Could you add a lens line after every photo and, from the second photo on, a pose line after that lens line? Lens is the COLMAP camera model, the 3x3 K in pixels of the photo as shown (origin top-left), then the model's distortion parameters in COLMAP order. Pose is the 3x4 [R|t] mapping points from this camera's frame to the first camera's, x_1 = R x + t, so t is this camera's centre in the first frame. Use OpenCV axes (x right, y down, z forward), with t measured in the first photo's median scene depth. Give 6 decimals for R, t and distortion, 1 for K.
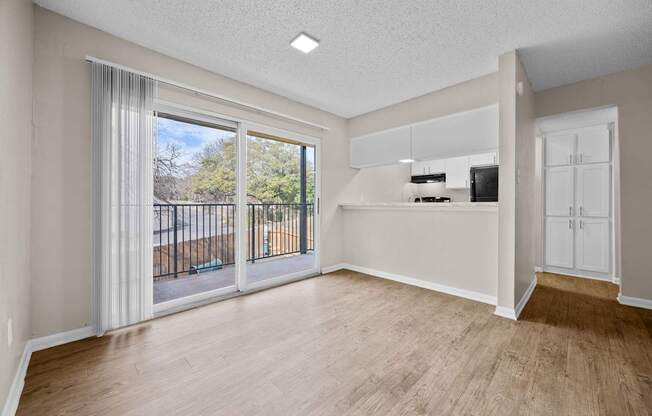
lens RADIAL K [[251.2, 0, 325.3], [0, 251.2, 200.8], [0, 0, 1]] dist [-0.010517, 0.000159]
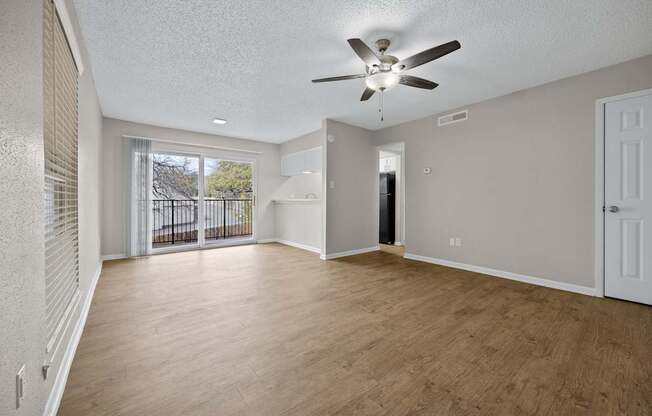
lens RADIAL K [[251.3, 0, 325.8], [0, 251.3, 198.8], [0, 0, 1]] dist [-0.040460, -0.000033]
pose [[0.996137, 0.003203, -0.087756, 0.504394], [-0.002564, 0.999969, 0.007392, -0.004135], [0.087777, -0.007139, 0.996115, -0.495862]]
